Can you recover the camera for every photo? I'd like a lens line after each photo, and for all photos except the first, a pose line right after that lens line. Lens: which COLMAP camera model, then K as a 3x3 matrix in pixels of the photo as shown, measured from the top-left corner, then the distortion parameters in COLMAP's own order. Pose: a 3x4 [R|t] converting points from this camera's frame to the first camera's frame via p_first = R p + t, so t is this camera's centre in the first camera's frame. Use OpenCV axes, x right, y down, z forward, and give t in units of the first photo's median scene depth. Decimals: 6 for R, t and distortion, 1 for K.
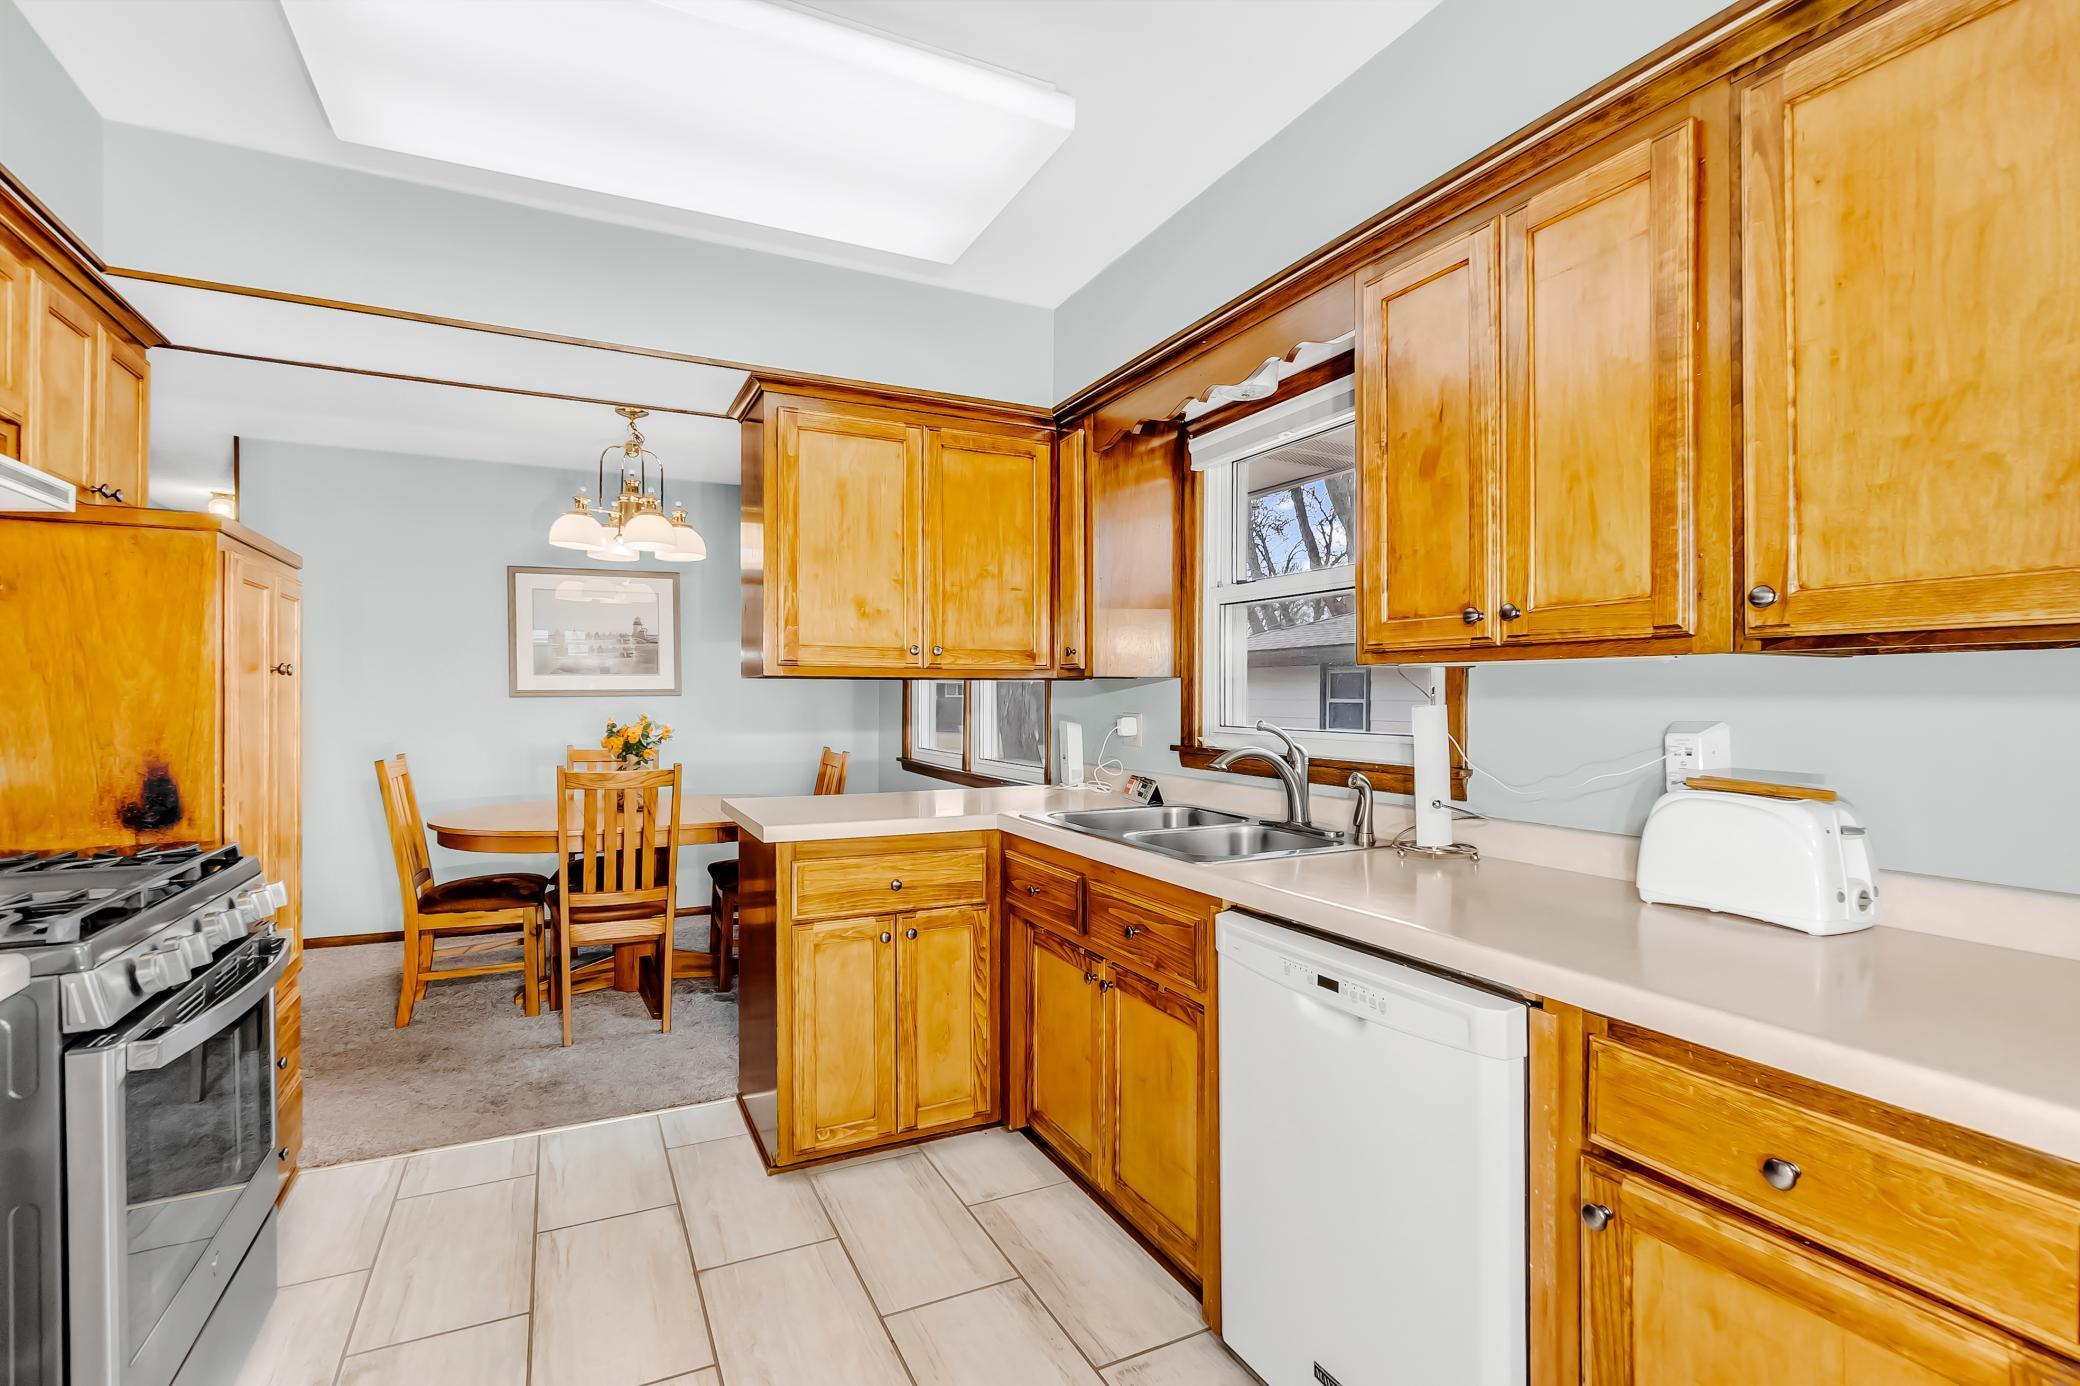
lens RADIAL K [[957.5, 0, 1040.0], [0, 957.5, 693.0], [0, 0, 1]] dist [-0.001018, -0.000001]
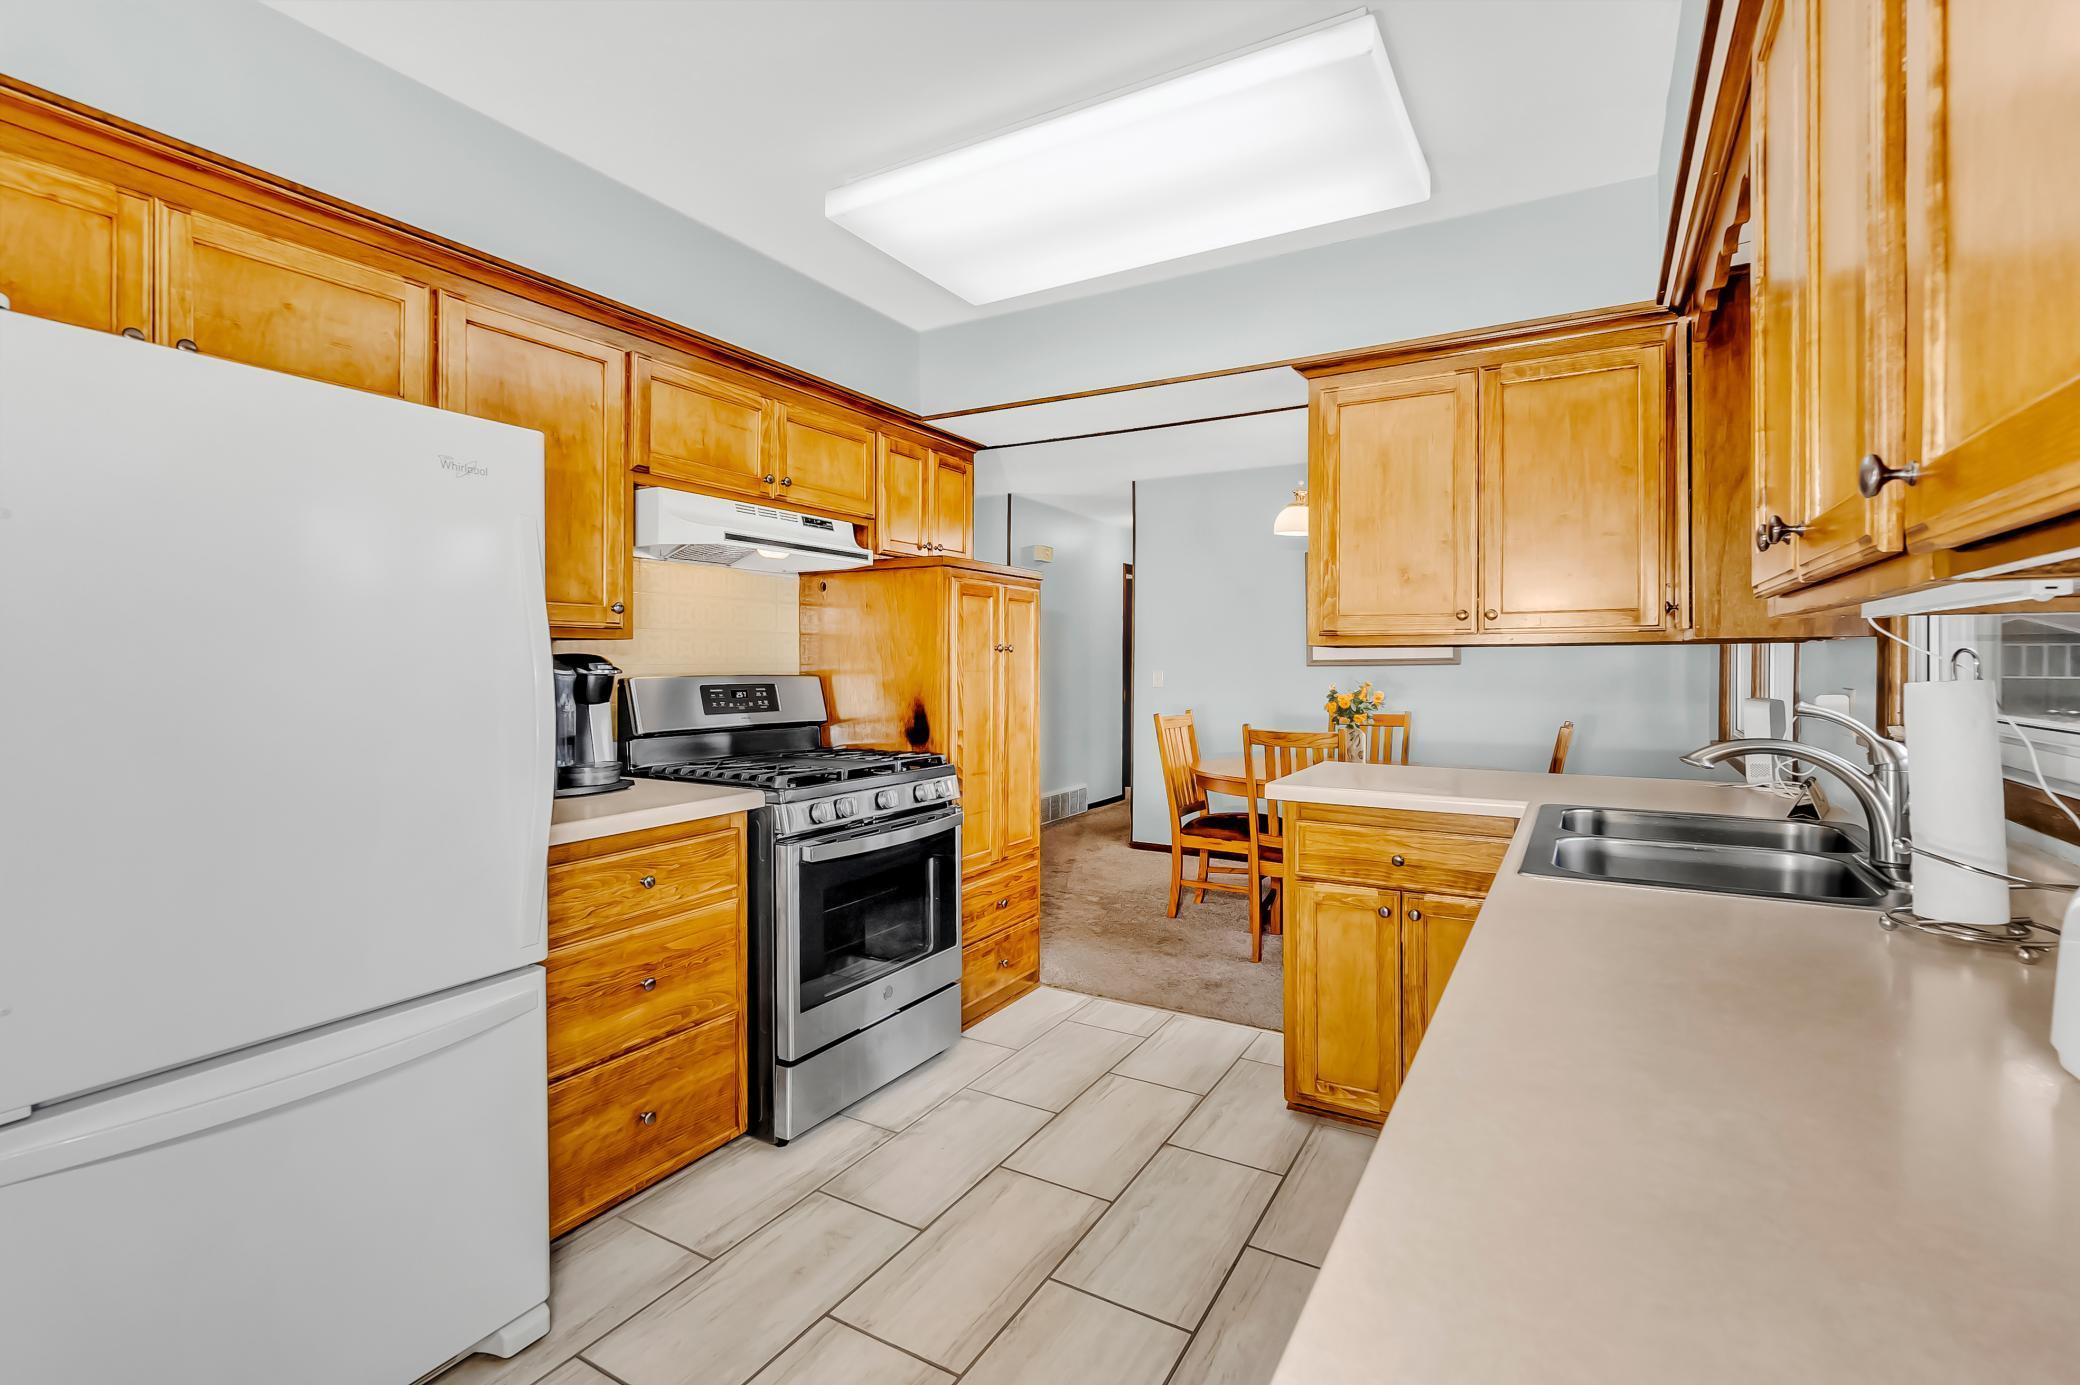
lens RADIAL K [[966.3, 0, 1034.9], [0, 966.3, 665.2], [0, 0, 1]] dist [-0.000103, -0.000002]
pose [[0.551985, -0.001827, -0.833852, 0.461949], [0.004476, 0.999990, 0.000772, 0.001275], [0.833842, -0.004158, 0.551988, 0.158547]]
